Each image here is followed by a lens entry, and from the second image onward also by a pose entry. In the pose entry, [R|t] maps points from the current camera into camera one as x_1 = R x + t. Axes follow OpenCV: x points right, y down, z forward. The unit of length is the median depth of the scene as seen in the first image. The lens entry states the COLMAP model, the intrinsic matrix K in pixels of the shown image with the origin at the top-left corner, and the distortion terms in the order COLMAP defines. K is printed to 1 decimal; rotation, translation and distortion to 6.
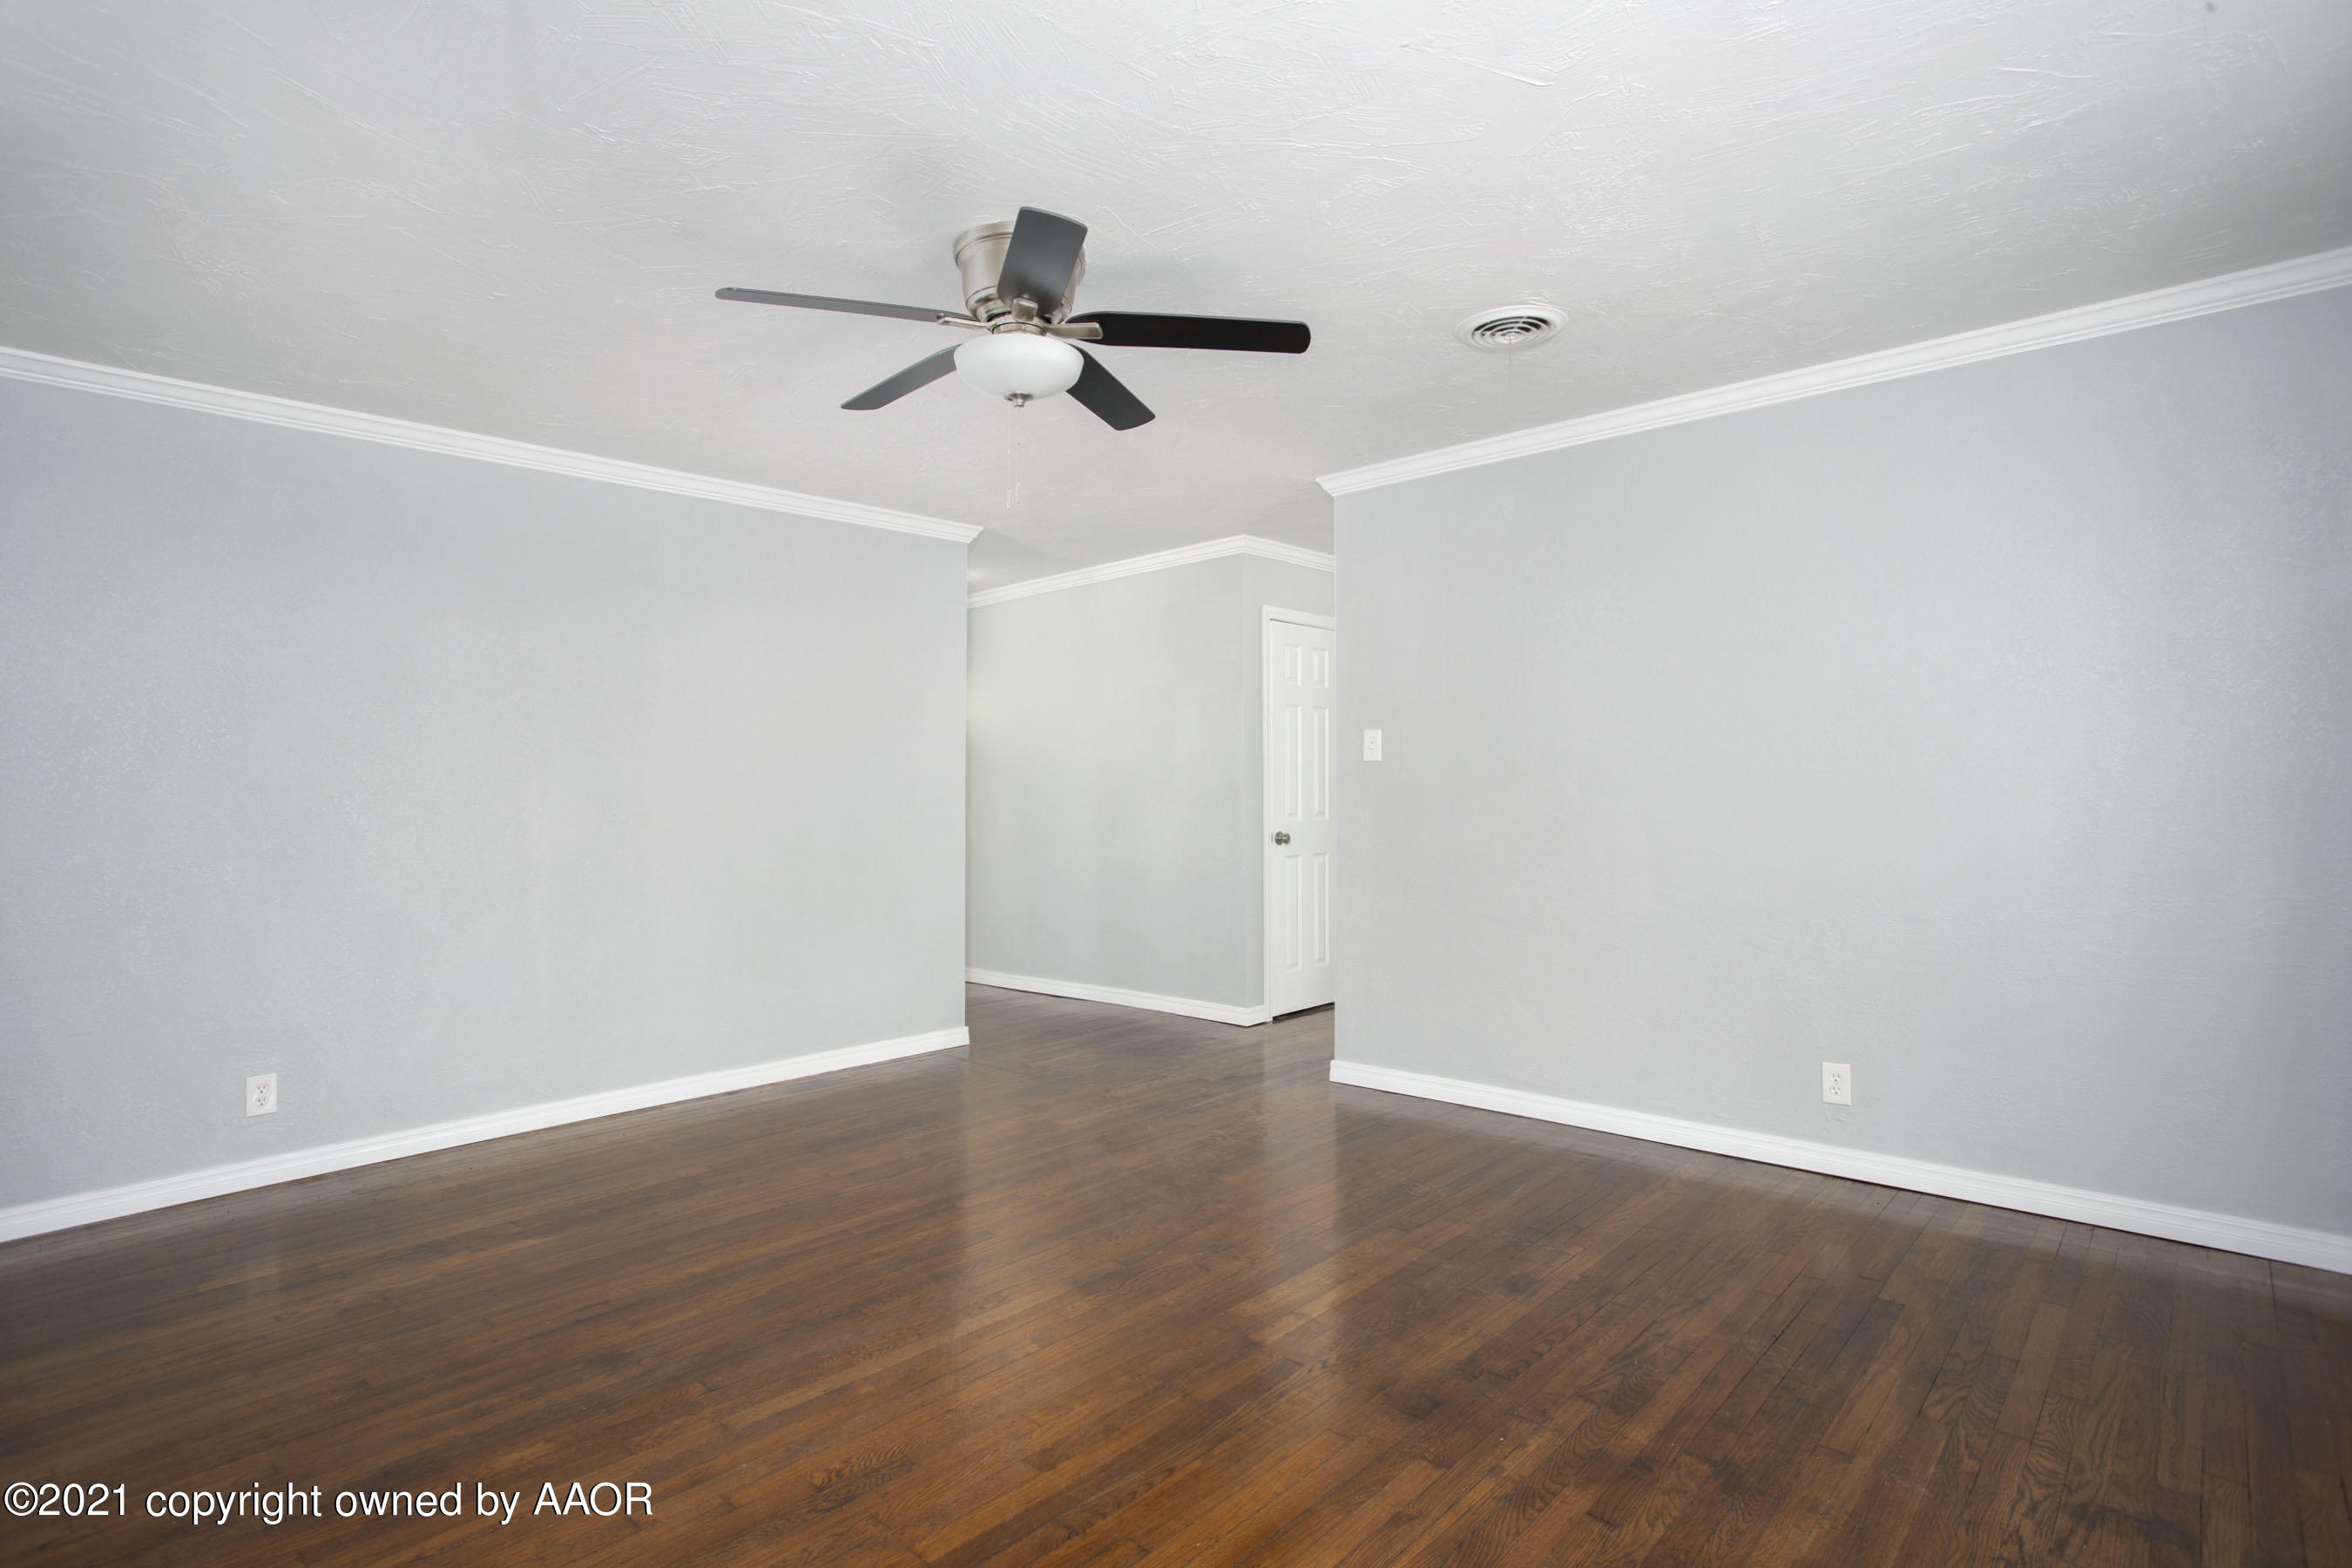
lens RADIAL K [[1150.4, 0, 1176.0], [0, 1150.4, 784.0], [0, 0, 1]] dist [-0.057913, 0.000238]
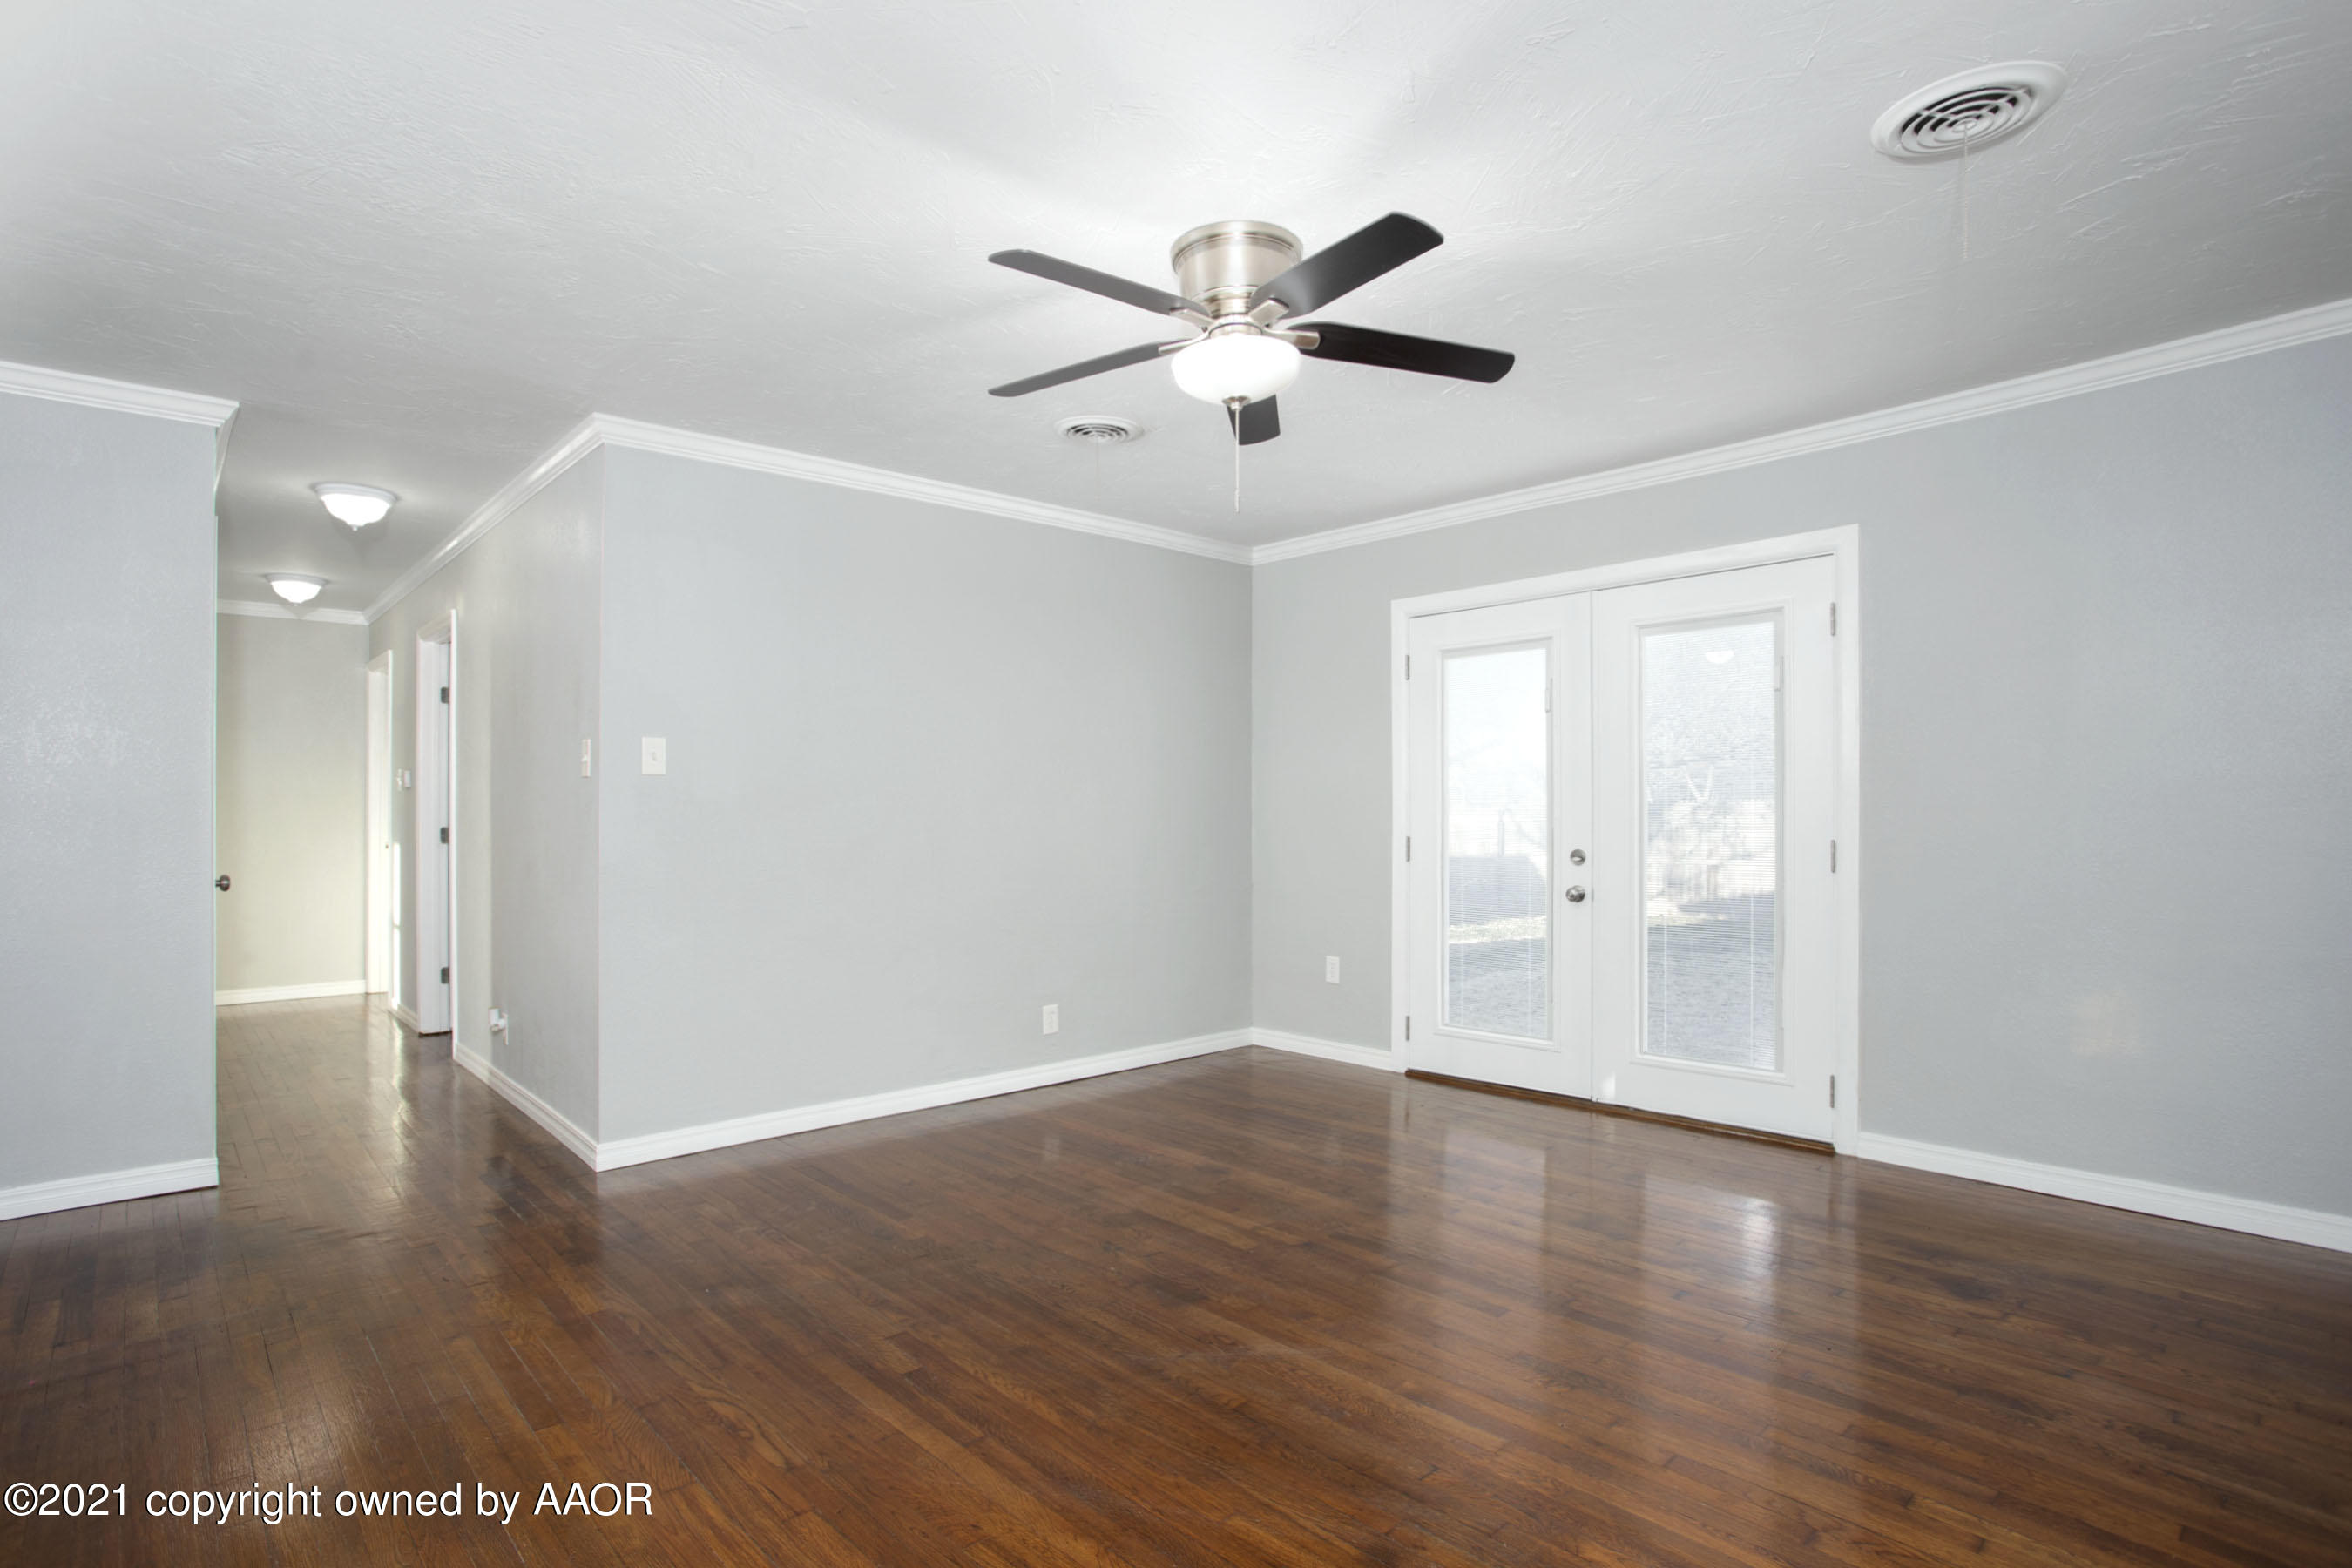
lens RADIAL K [[1192.5, 0, 1176.0], [0, 1192.5, 784.0], [0, 0, 1]] dist [-0.060387, -0.000444]
pose [[0.078320, 0.029396, 0.996495, -1.014739], [-0.003788, 0.999567, -0.029189, 0.021205], [-0.996921, -0.001488, 0.078398, 0.845872]]
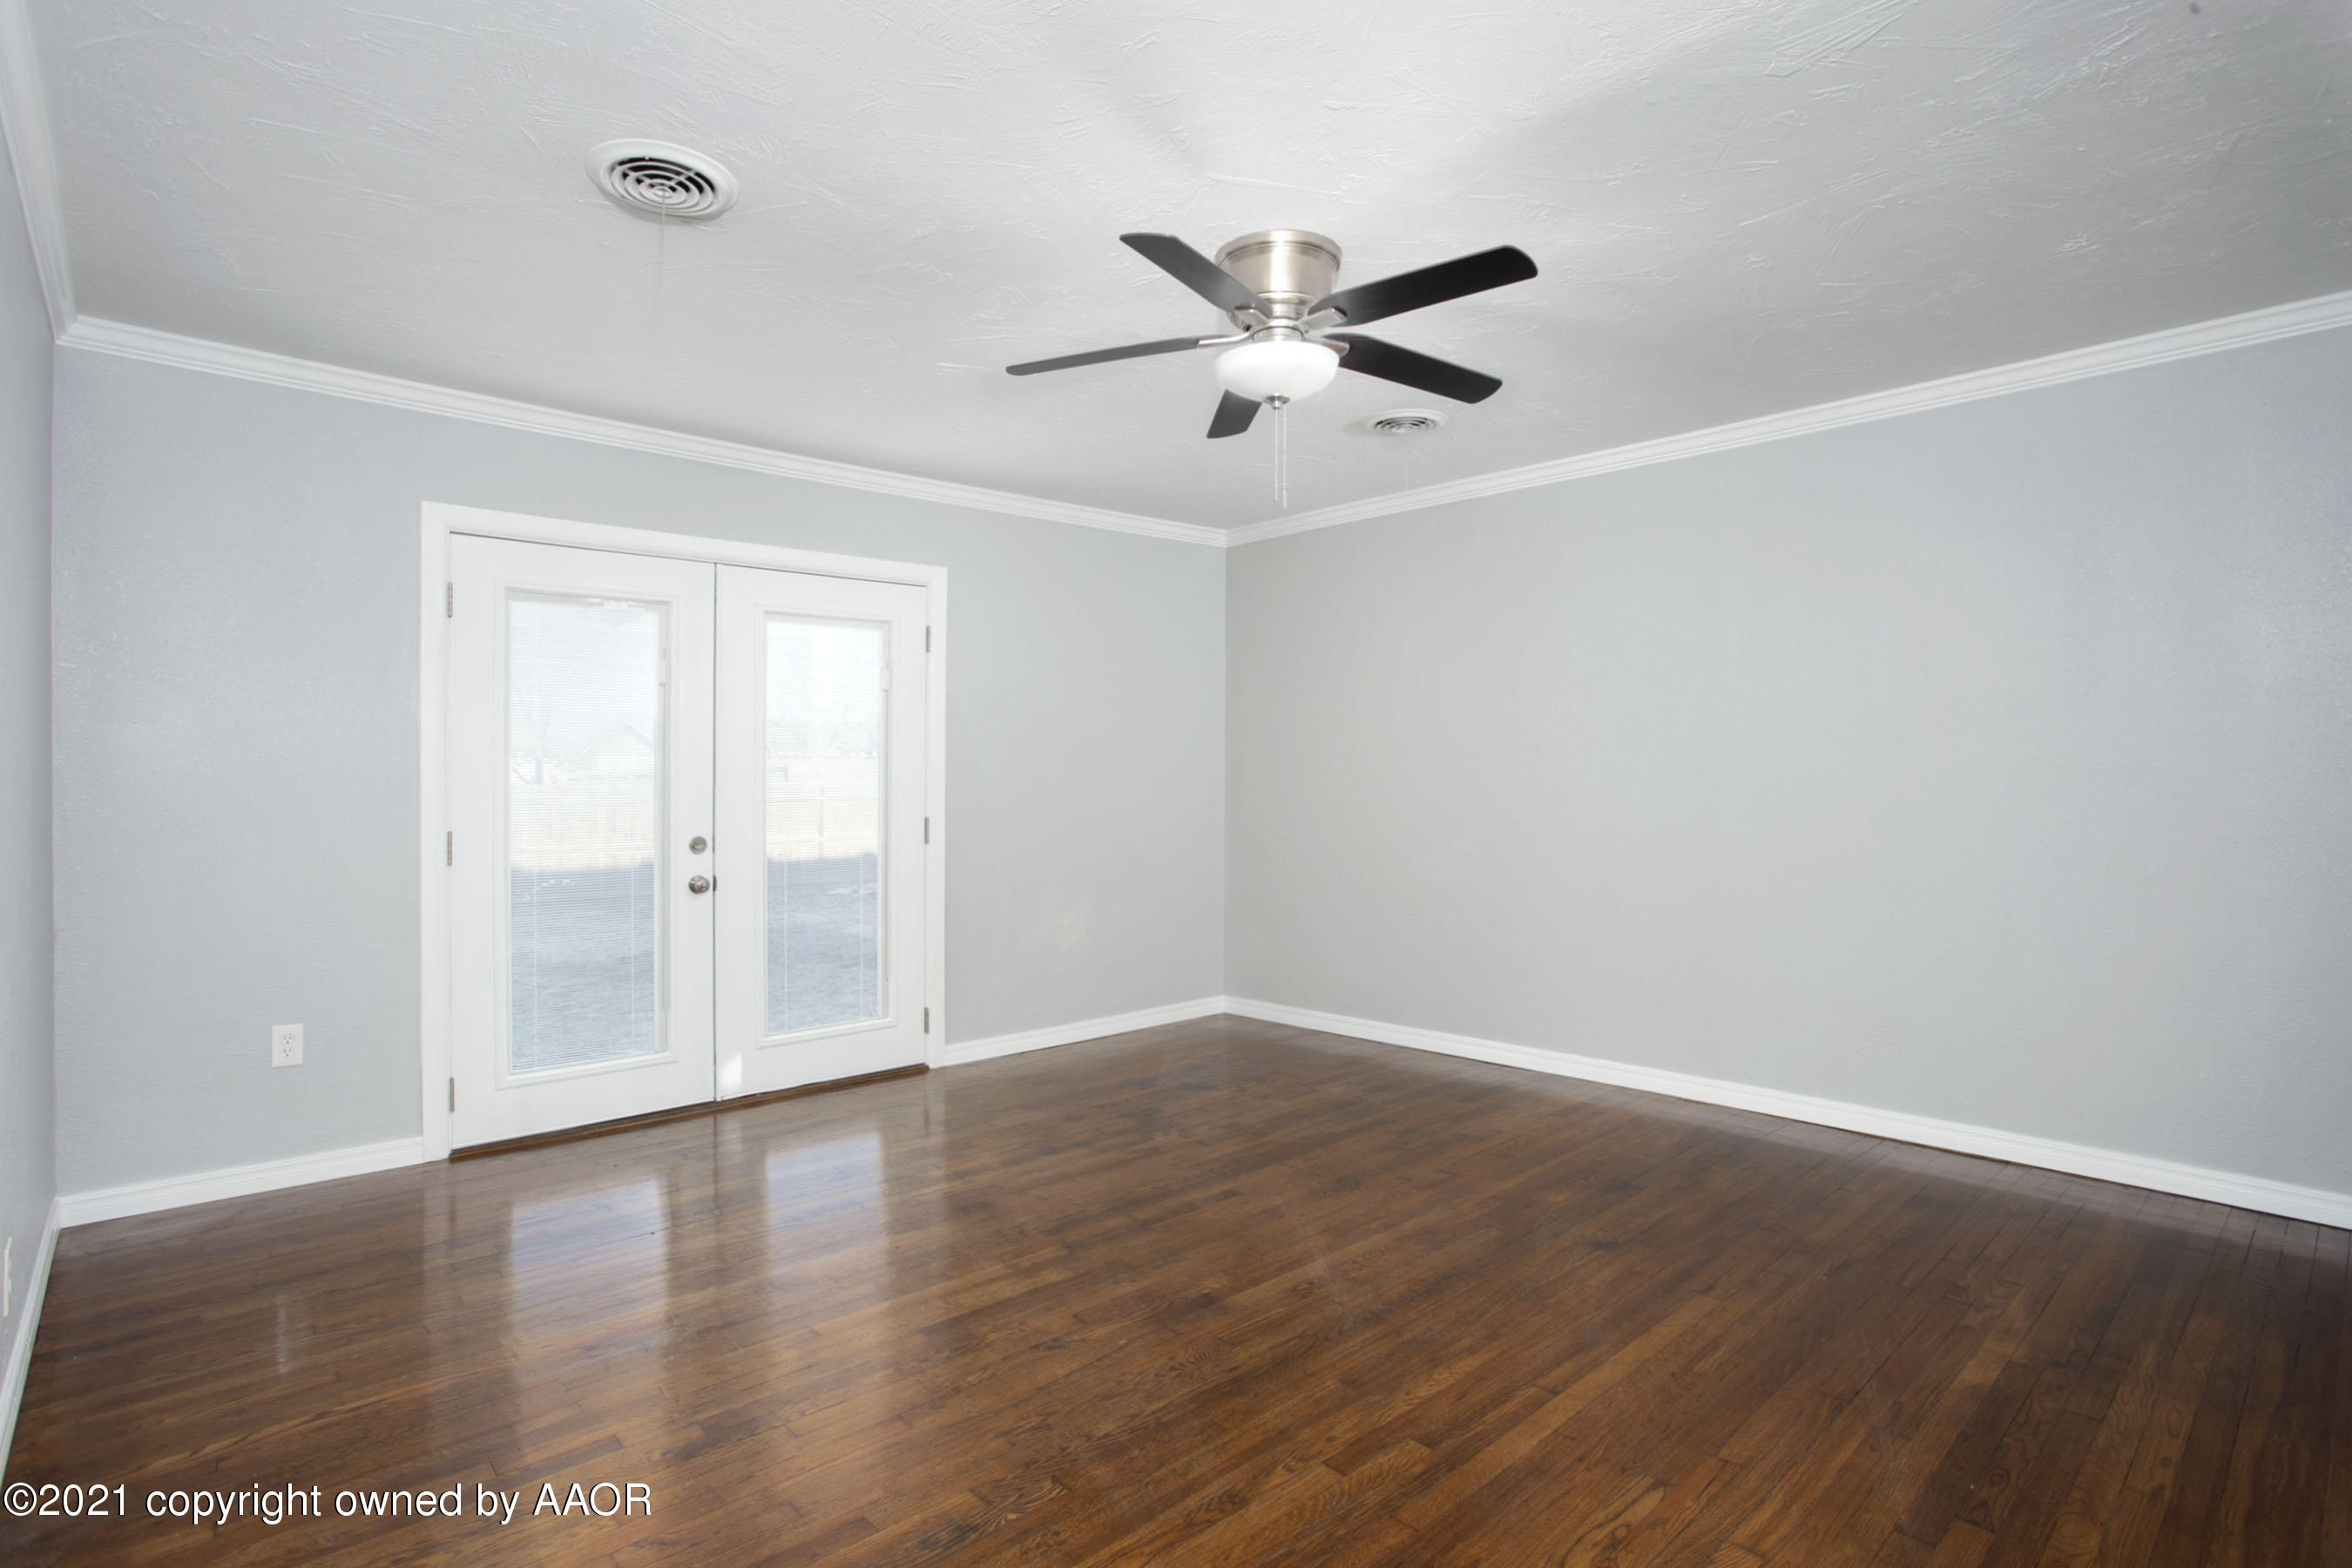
lens RADIAL K [[1150.4, 0, 1176.0], [0, 1150.4, 784.0], [0, 0, 1]] dist [-0.057913, 0.000238]
pose [[-0.996471, 0.015402, 0.082508, -0.123071], [0.014660, 0.999847, -0.009587, 0.017228], [-0.082643, -0.008344, -0.996544, 1.772283]]
